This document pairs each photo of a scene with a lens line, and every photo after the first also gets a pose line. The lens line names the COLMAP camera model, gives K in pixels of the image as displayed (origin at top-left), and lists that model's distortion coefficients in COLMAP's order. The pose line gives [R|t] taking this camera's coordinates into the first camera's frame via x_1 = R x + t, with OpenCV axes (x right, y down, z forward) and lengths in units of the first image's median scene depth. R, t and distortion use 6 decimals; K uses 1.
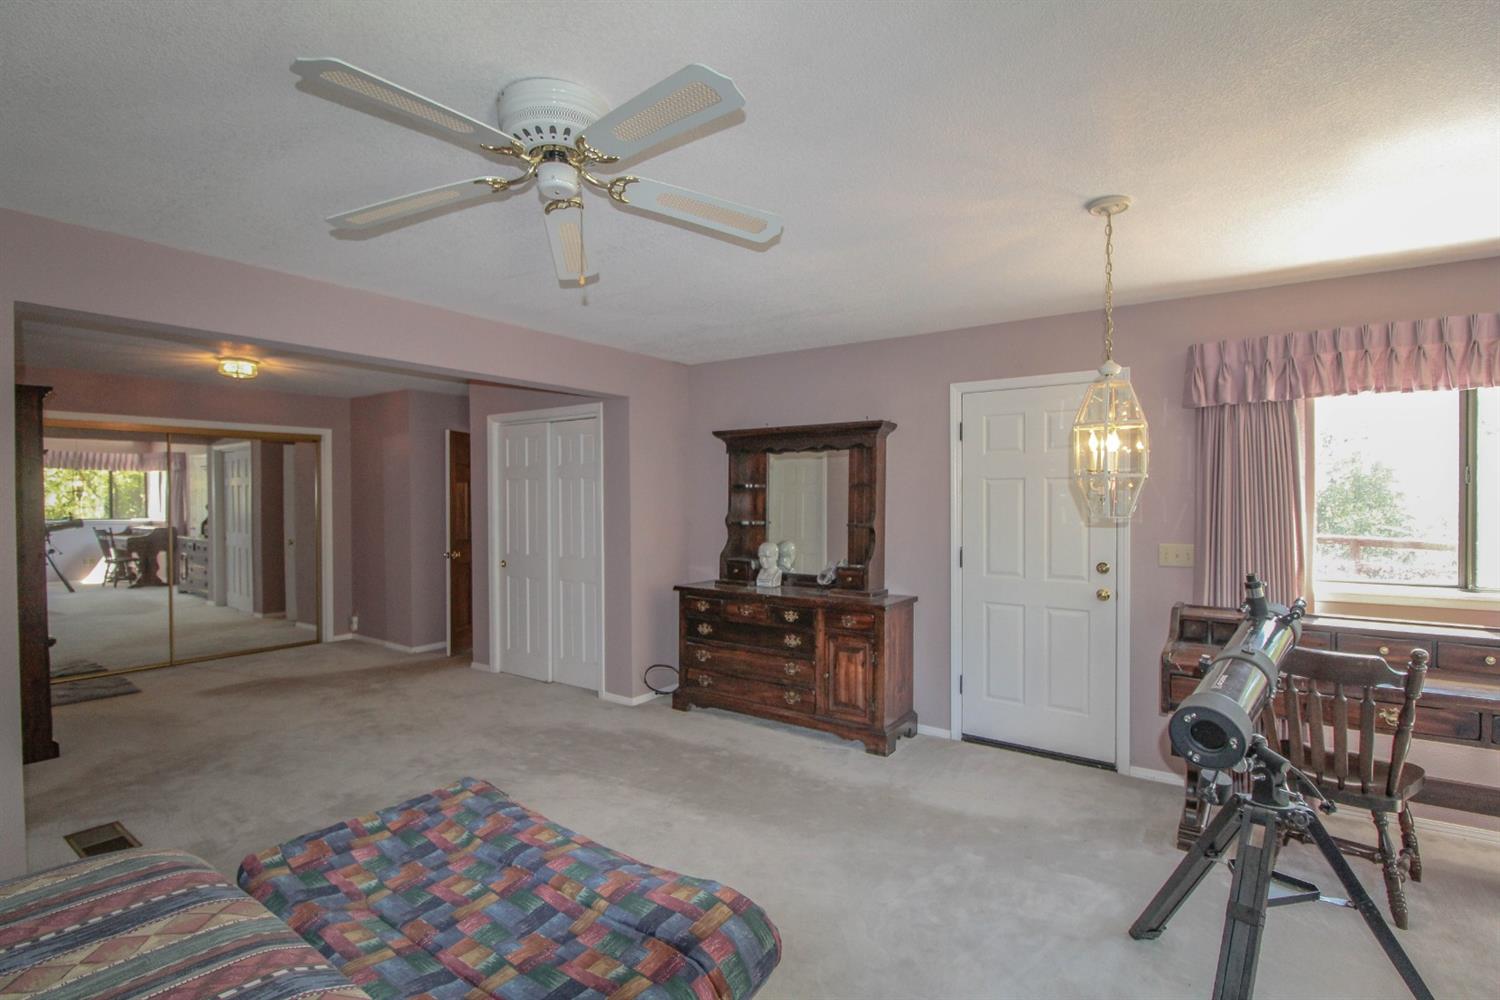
lens RADIAL K [[704.9, 0, 750.0], [0, 704.9, 500.0], [0, 0, 1]] dist [-0.004164, -0.011670]
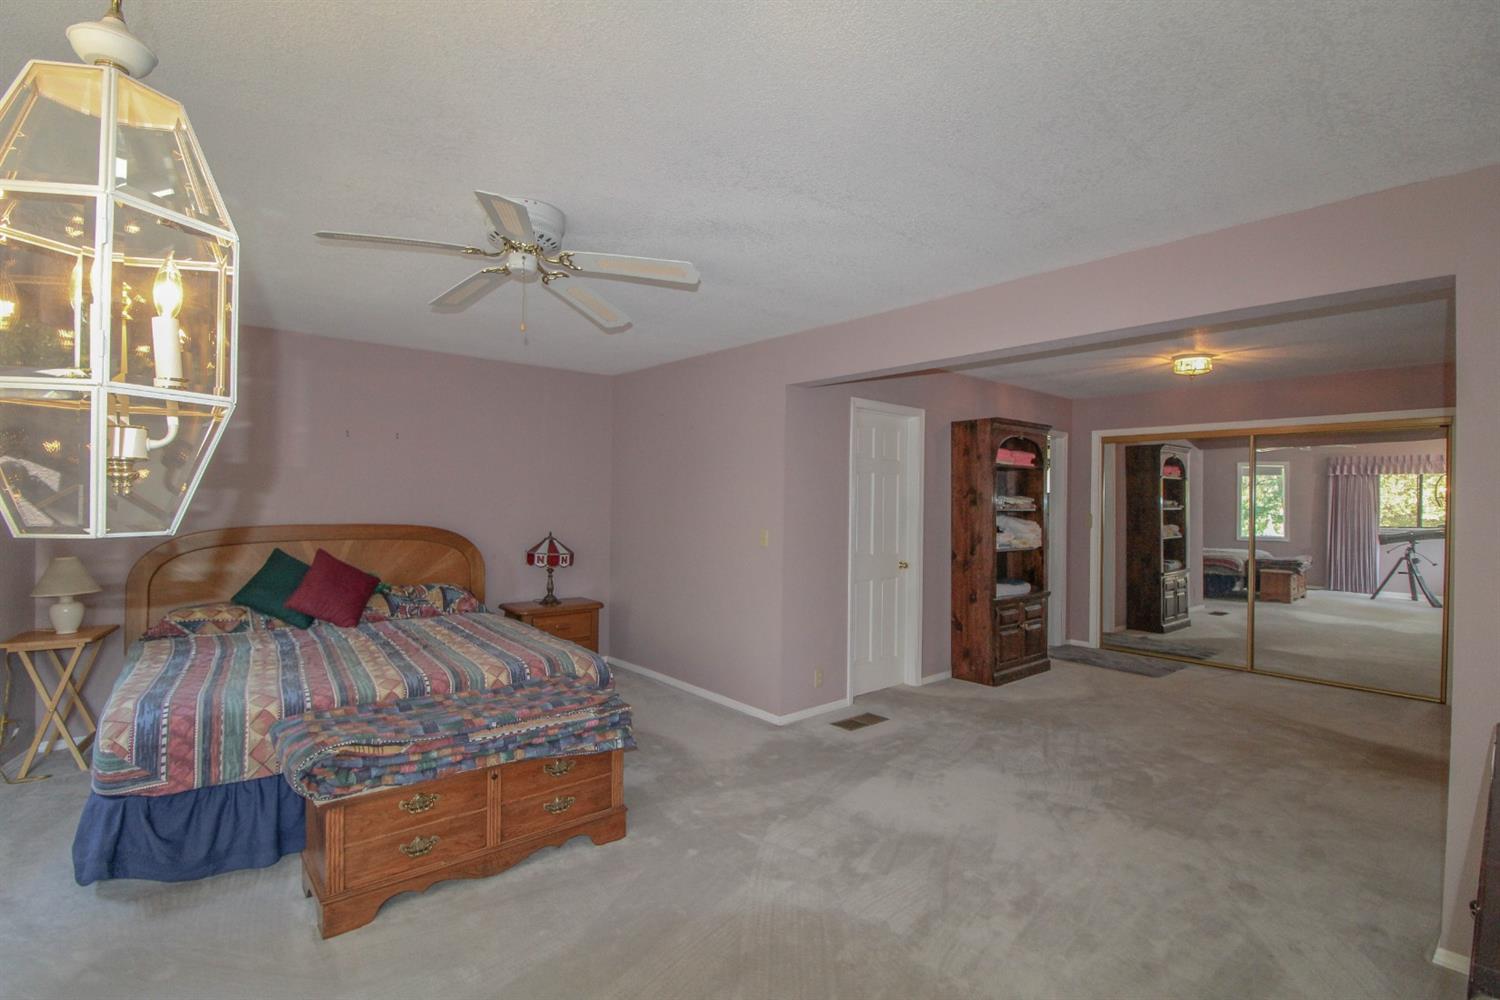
lens RADIAL K [[704.9, 0, 750.0], [0, 704.9, 500.0], [0, 0, 1]] dist [-0.004164, -0.011670]
pose [[-0.258013, 0.003535, -0.966135, 0.434015], [-0.015989, 0.999841, 0.007928, -0.003593], [0.966009, 0.017493, -0.257916, 0.796619]]
